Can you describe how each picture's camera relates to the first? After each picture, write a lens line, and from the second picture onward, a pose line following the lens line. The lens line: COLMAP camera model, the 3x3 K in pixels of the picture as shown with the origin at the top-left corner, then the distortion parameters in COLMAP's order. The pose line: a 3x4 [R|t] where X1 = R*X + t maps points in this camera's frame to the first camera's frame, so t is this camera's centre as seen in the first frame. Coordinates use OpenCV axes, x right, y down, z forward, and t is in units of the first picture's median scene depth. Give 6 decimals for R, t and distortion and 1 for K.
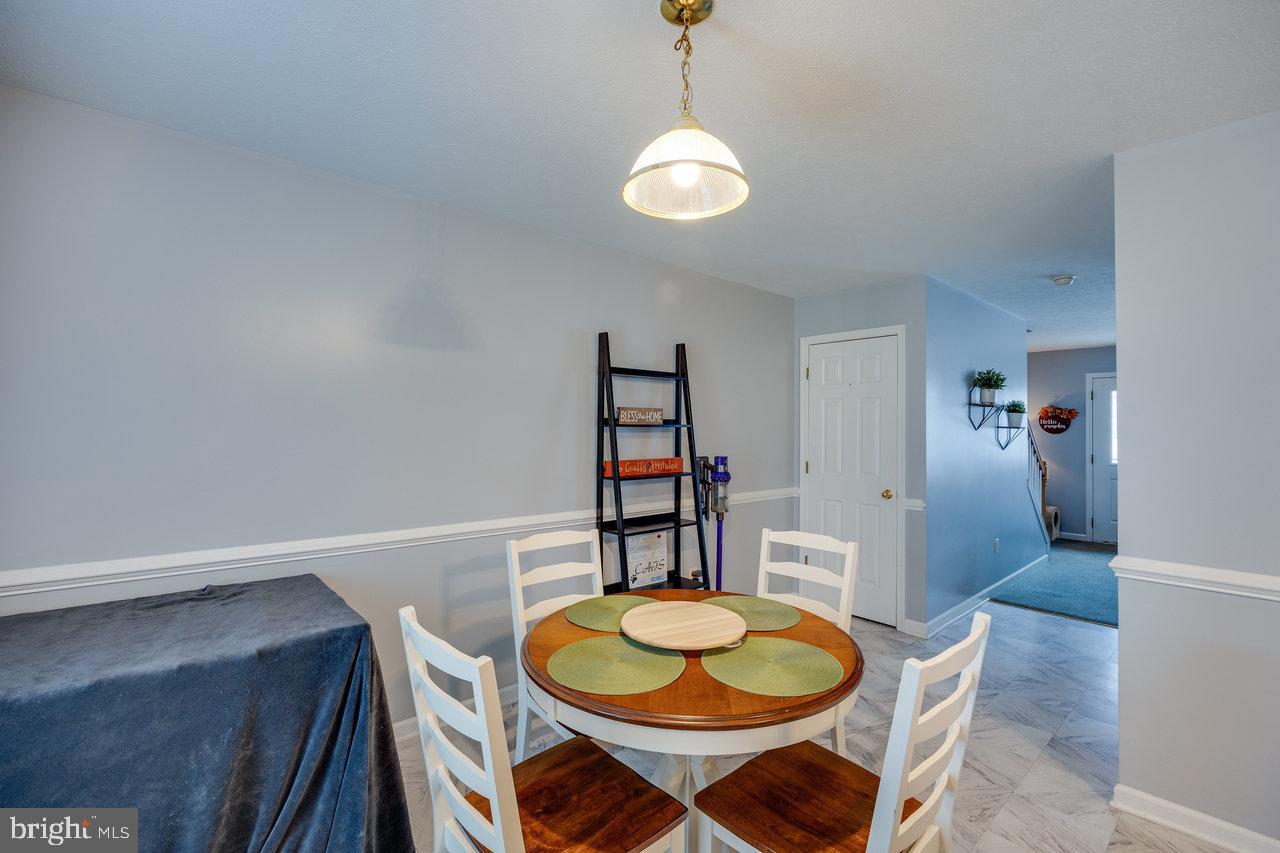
lens RADIAL K [[573.1, 0, 648.6], [0, 573.1, 419.7], [0, 0, 1]] dist [-0.015442, -0.000121]
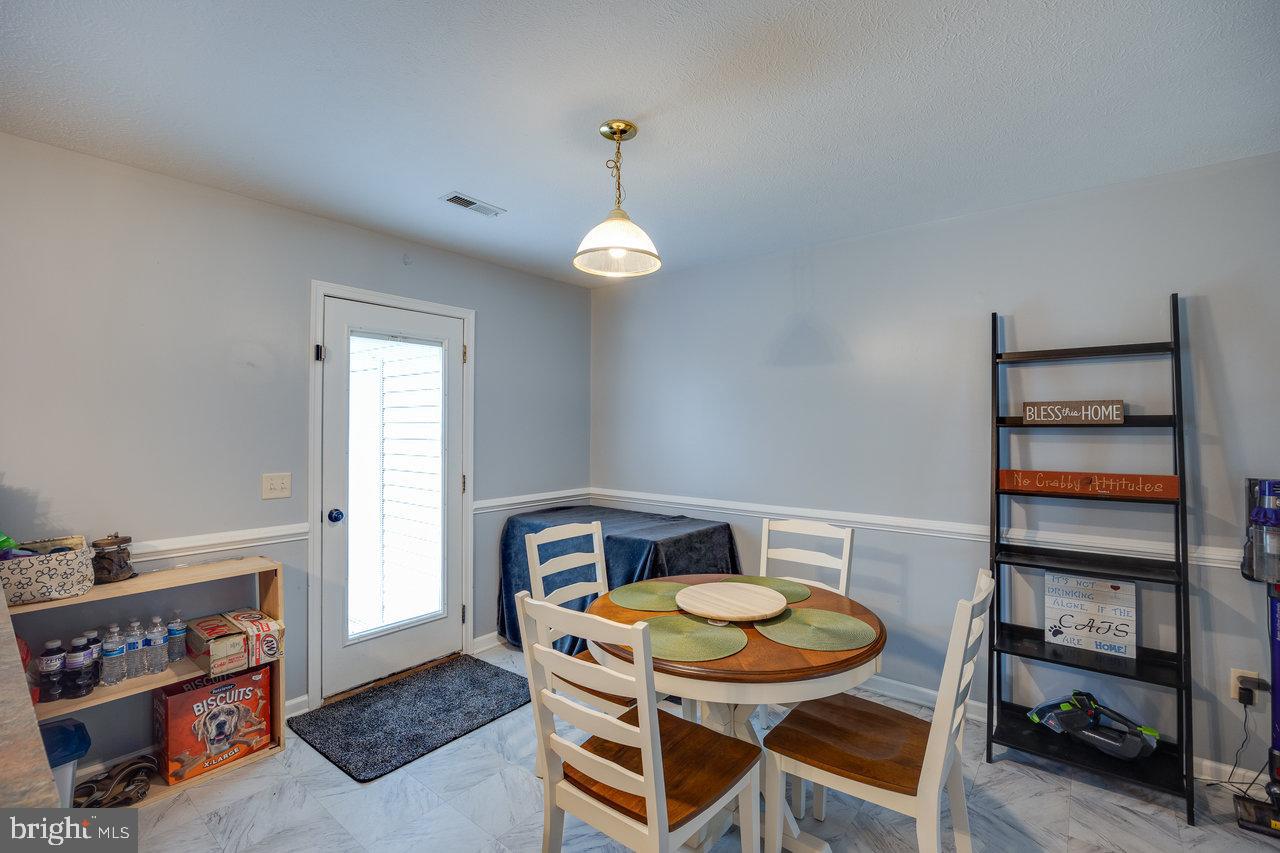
lens RADIAL K [[573.1, 0, 648.6], [0, 573.1, 419.7], [0, 0, 1]] dist [-0.015442, -0.000121]
pose [[0.179985, -0.023482, -0.983389, 0.605347], [0.008110, 0.999716, -0.022387, 0.014623], [0.983636, -0.003946, 0.180124, 0.340970]]
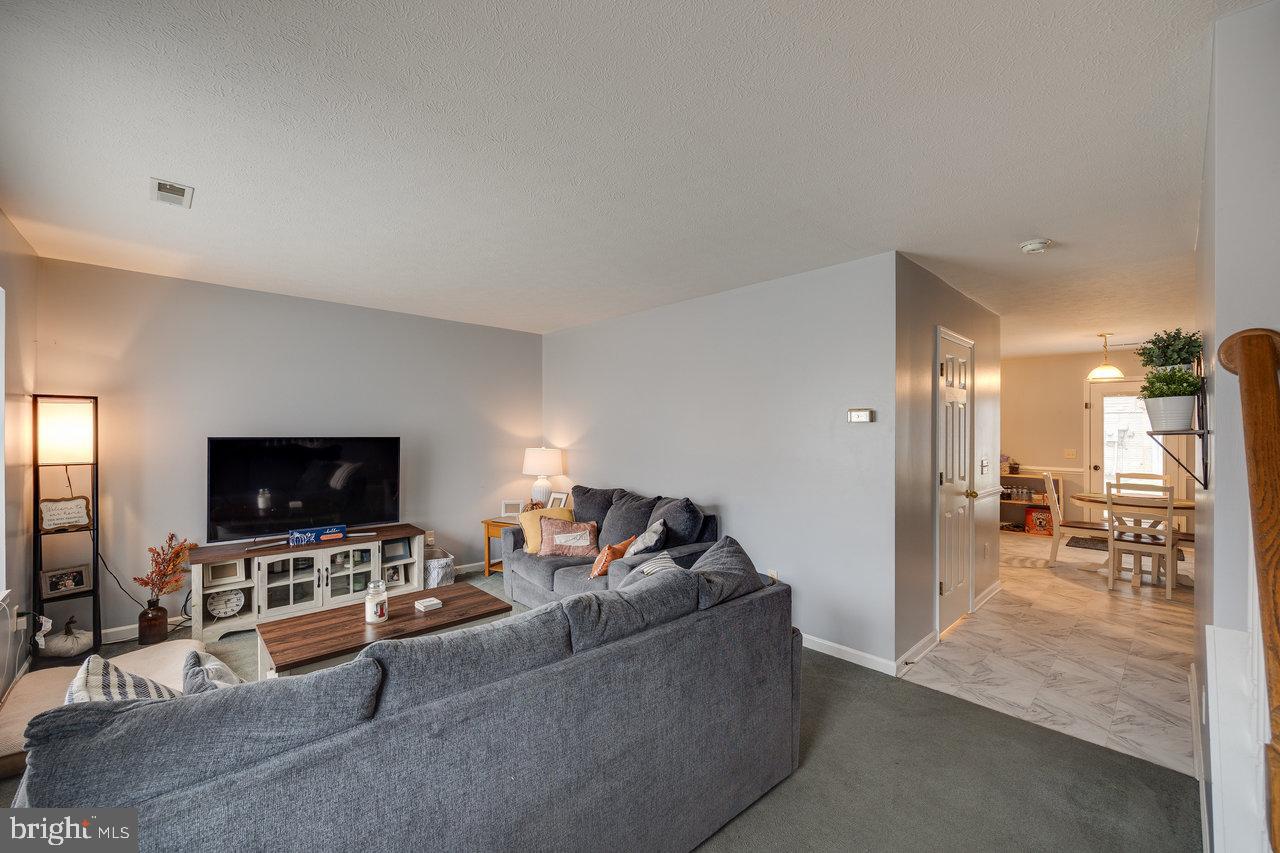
lens RADIAL K [[515.9, 0, 643.2], [0, 515.9, 428.5], [0, 0, 1]] dist [-0.006842, -0.000184]
pose [[-0.999563, -0.015482, -0.025186, 1.457675], [-0.015361, 0.999870, -0.004978, 0.020082], [0.025260, -0.004588, -0.999670, 1.924492]]
